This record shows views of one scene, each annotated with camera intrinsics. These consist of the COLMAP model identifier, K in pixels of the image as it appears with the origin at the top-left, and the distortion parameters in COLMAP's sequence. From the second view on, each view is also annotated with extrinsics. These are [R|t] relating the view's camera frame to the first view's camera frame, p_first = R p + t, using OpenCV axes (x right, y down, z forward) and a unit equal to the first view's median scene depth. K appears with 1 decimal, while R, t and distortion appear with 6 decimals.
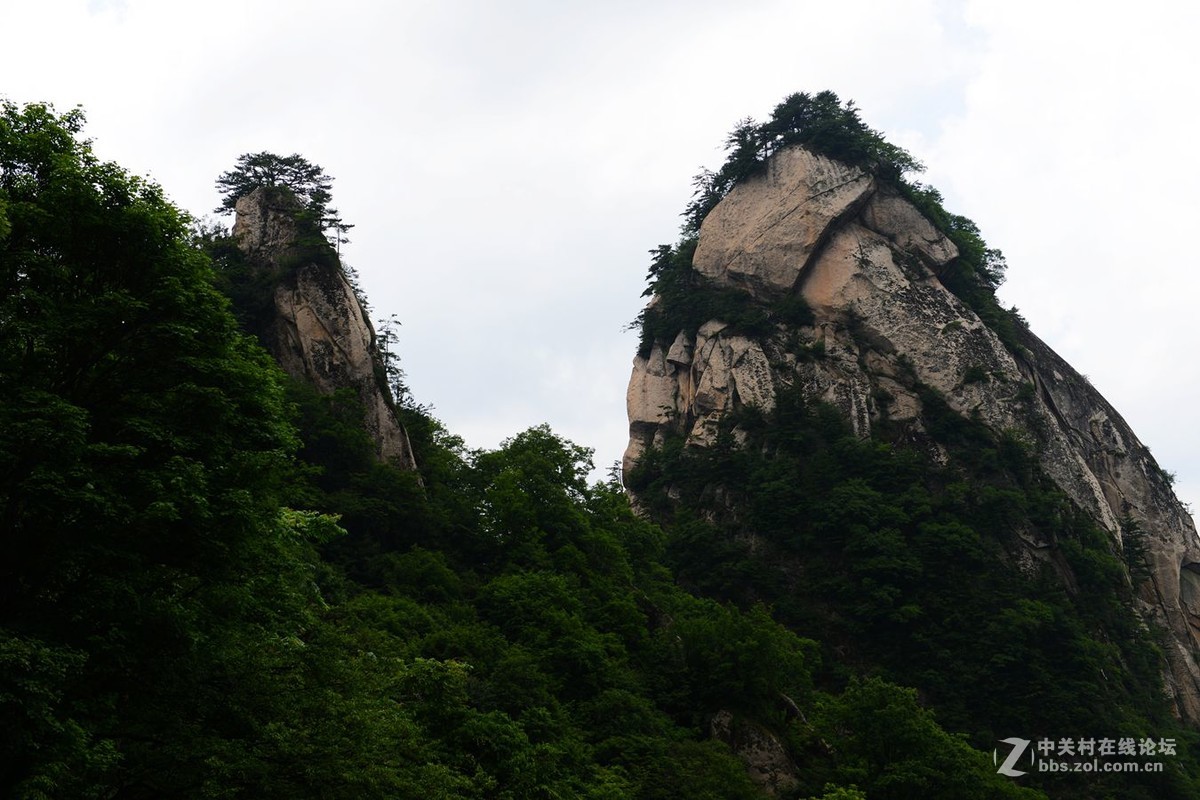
lens RADIAL K [[1603.0, 0, 600.0], [0, 1603.0, 400.0], [0, 0, 1]] dist [0.114423, 0.044810]
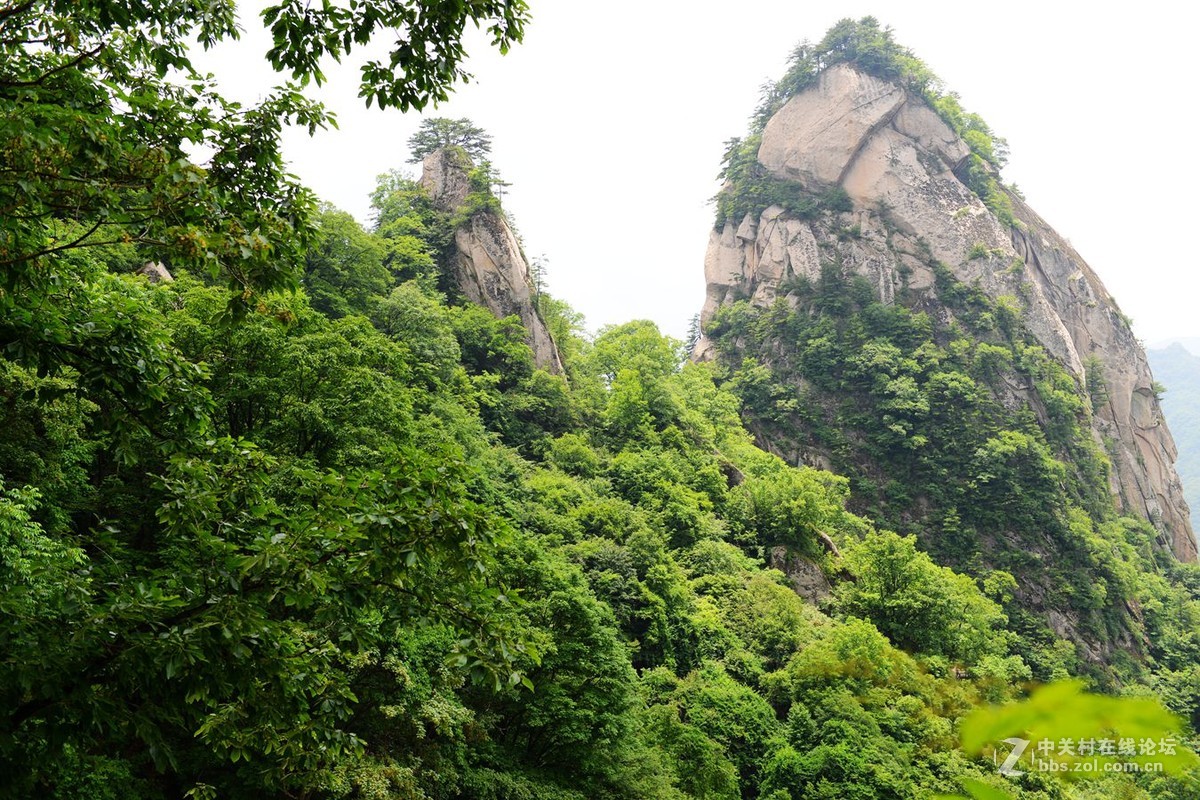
lens RADIAL K [[1350.7, 0, 600.0], [0, 1350.7, 400.0], [0, 0, 1]] dist [0.080923, -0.047729]
pose [[0.998807, 0.006157, -0.048433, -0.015472], [0.001759, 0.986832, 0.161739, -0.077569], [0.048792, -0.161631, 0.985644, -0.104718]]
